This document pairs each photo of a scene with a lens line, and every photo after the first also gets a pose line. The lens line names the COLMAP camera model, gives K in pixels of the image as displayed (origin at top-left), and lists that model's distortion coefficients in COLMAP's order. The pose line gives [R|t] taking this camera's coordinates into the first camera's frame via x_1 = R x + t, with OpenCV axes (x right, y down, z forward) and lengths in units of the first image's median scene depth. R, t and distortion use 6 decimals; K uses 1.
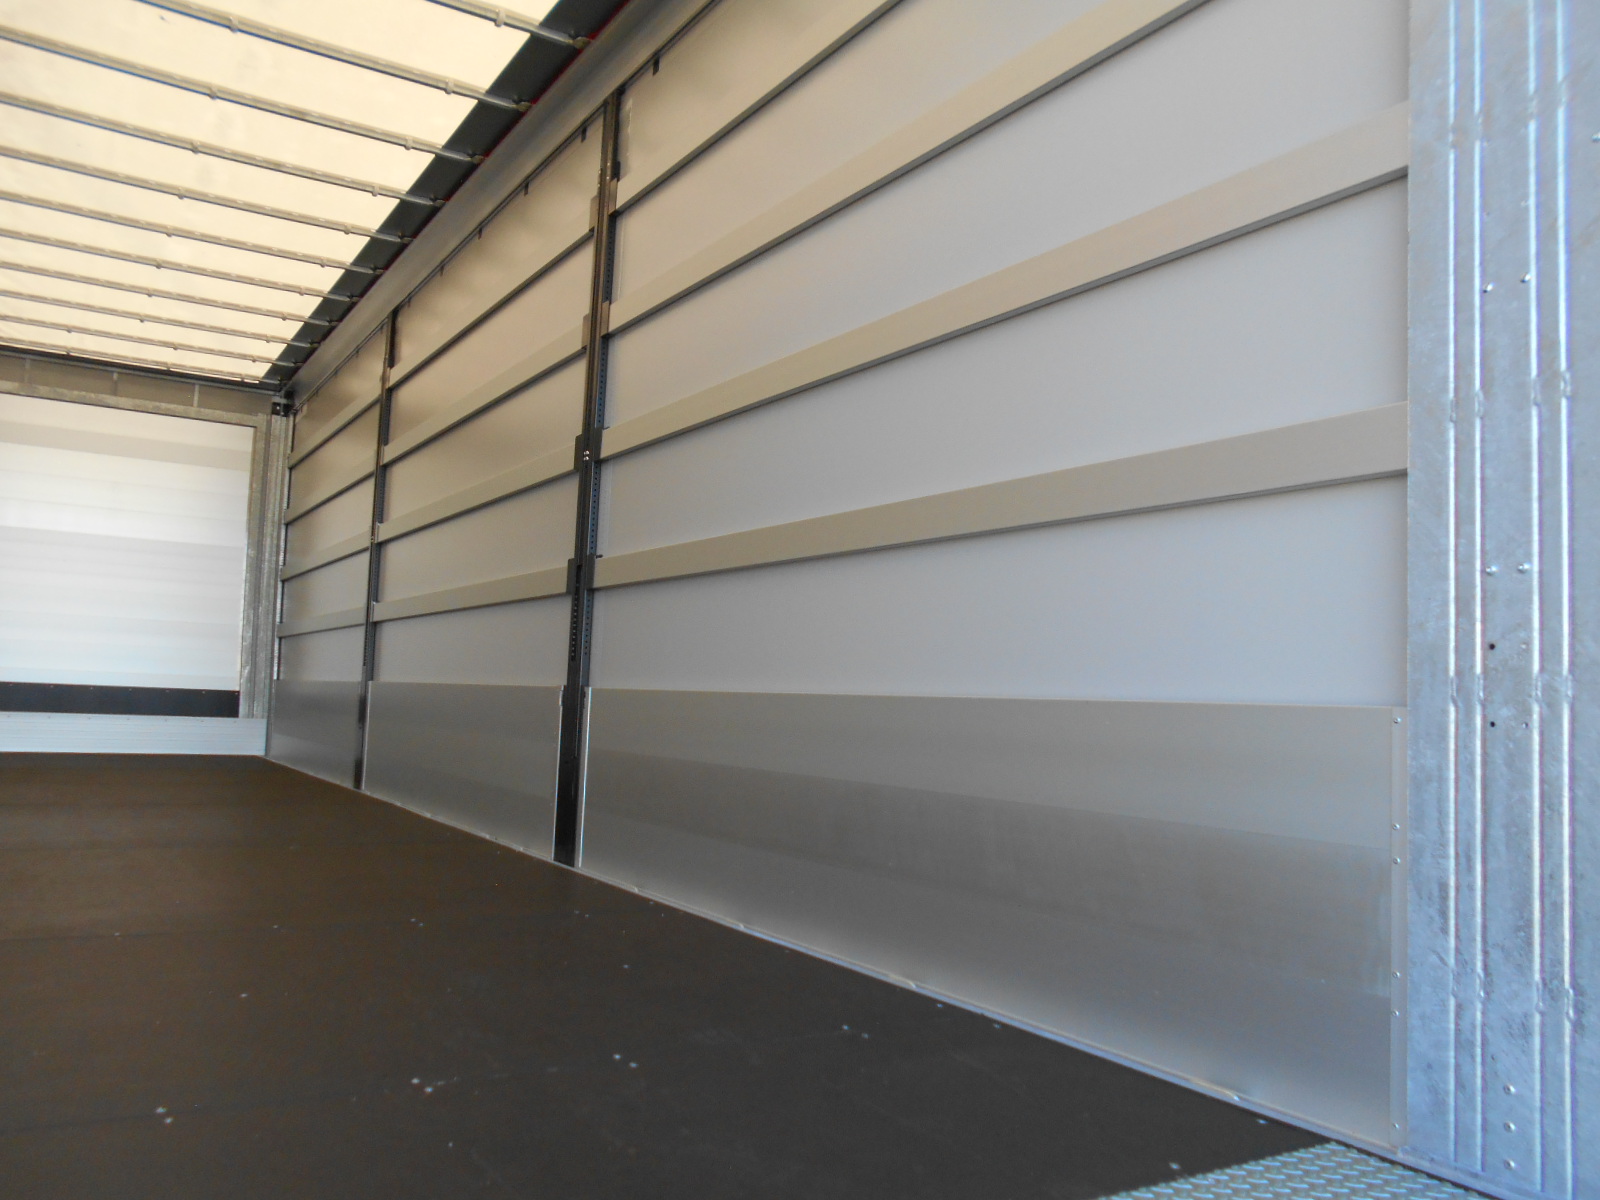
lens RADIAL K [[1229.4, 0, 733.4], [0, 1229.4, 600.2], [0, 0, 1]] dist [-0.004753, -0.000218]
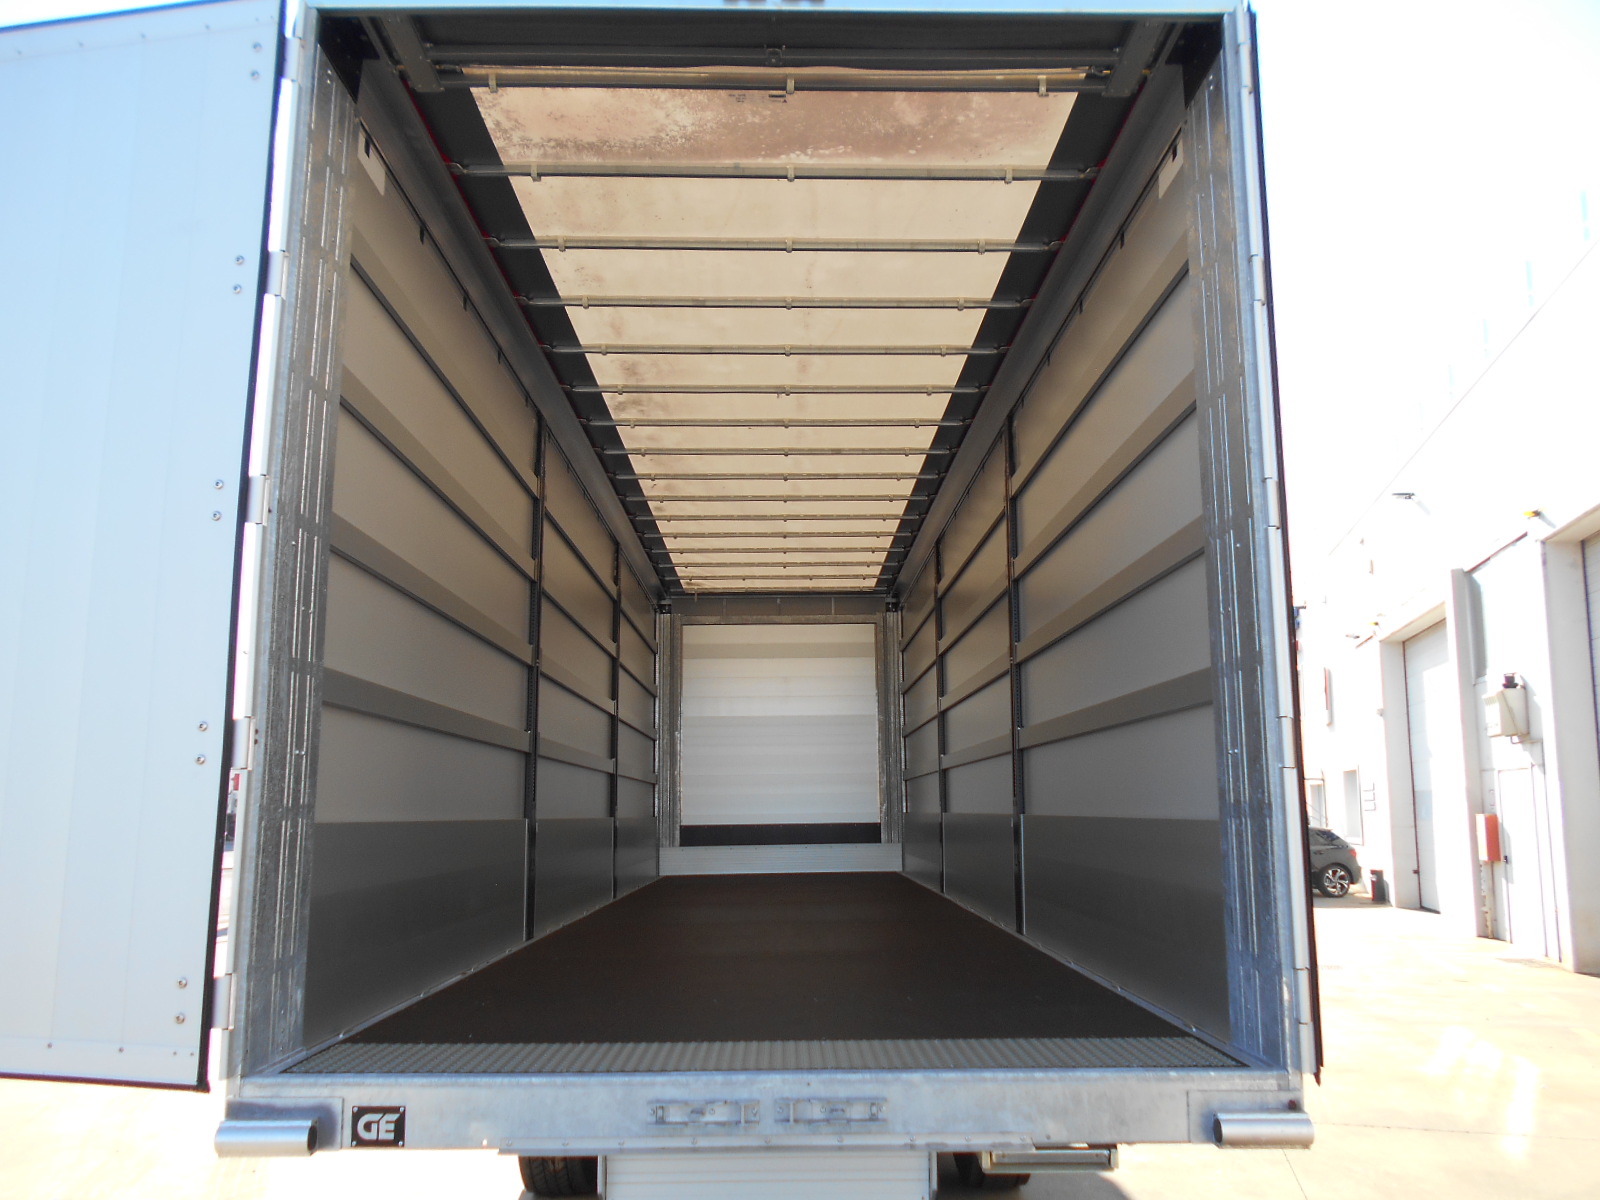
lens RADIAL K [[1199.2, 0, 809.4], [0, 1199.2, 602.1], [0, 0, 1]] dist [-0.012710, -0.000117]
pose [[0.876612, -0.133492, -0.462311, 0.161258], [0.088121, 0.989037, -0.118492, -0.015641], [0.473060, 0.063132, 0.878765, -0.189825]]
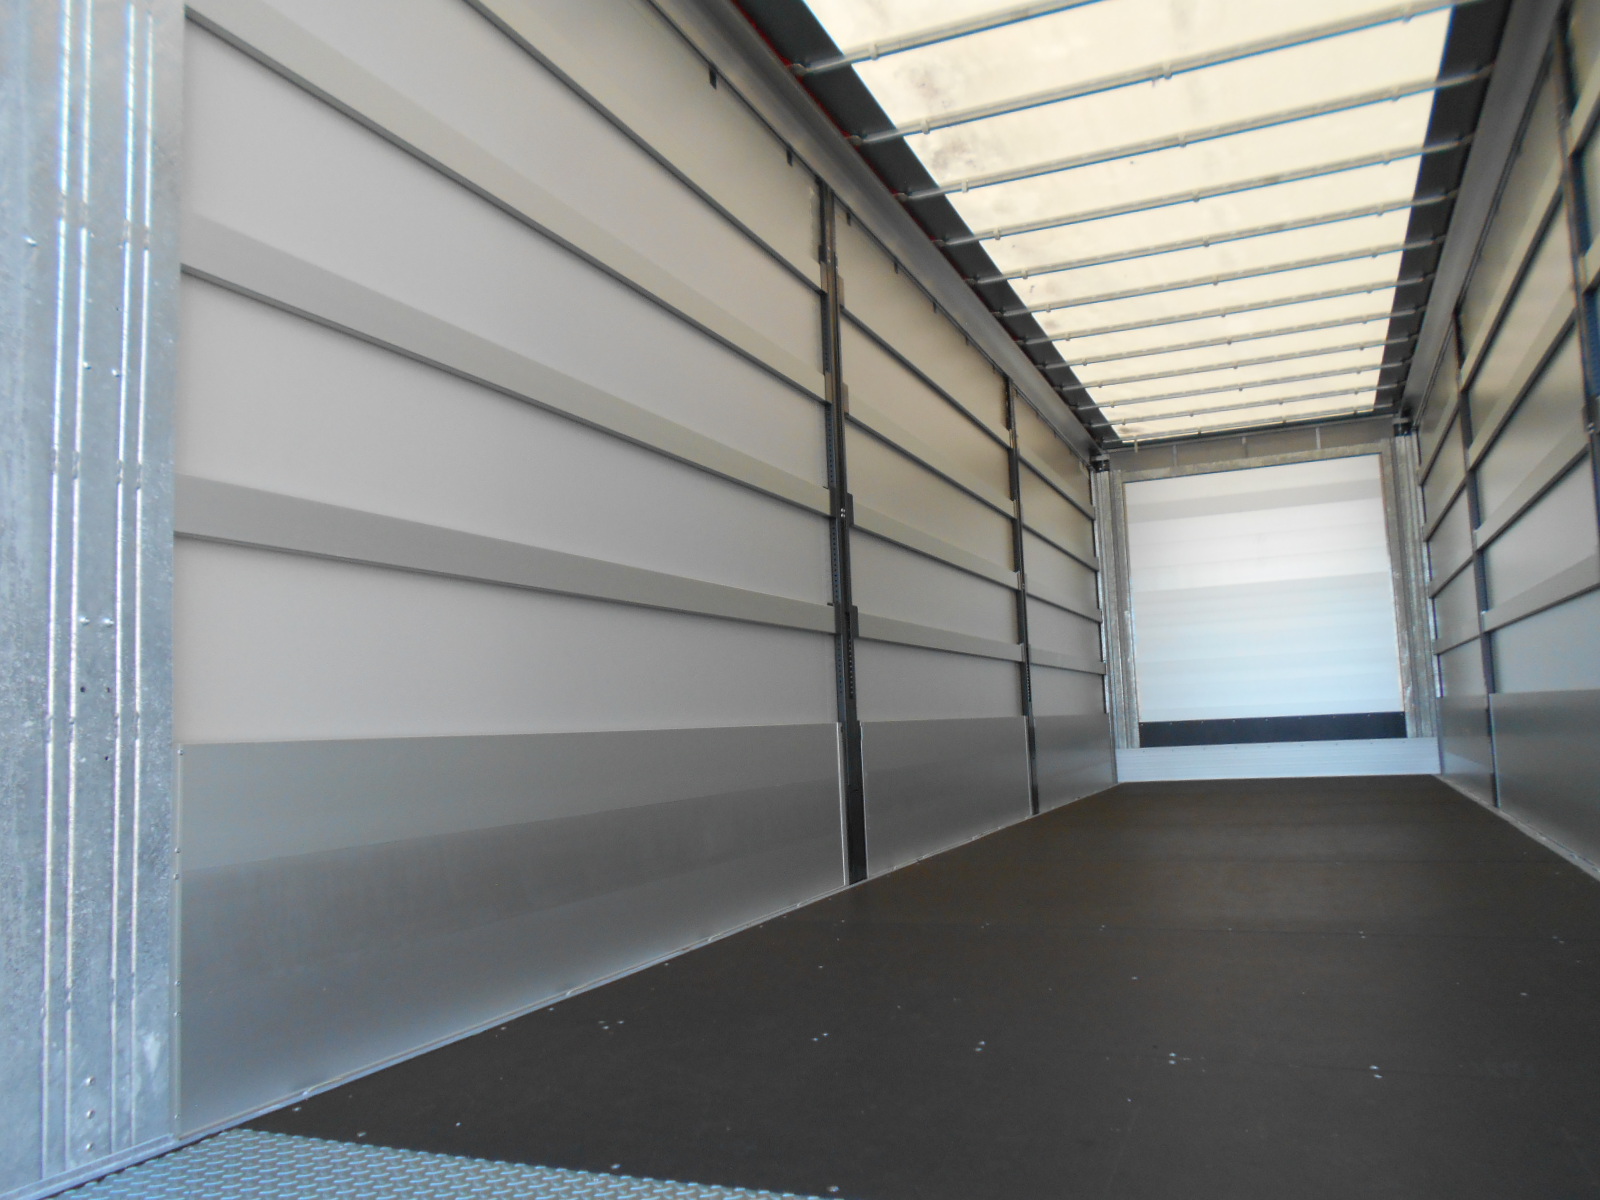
lens RADIAL K [[1199.2, 0, 809.4], [0, 1199.2, 602.1], [0, 0, 1]] dist [-0.012710, -0.000117]
pose [[0.602205, -0.148255, -0.784455, 0.090523], [0.134193, 0.987423, -0.083598, 0.001051], [0.786983, -0.054925, 0.614525, 0.010117]]
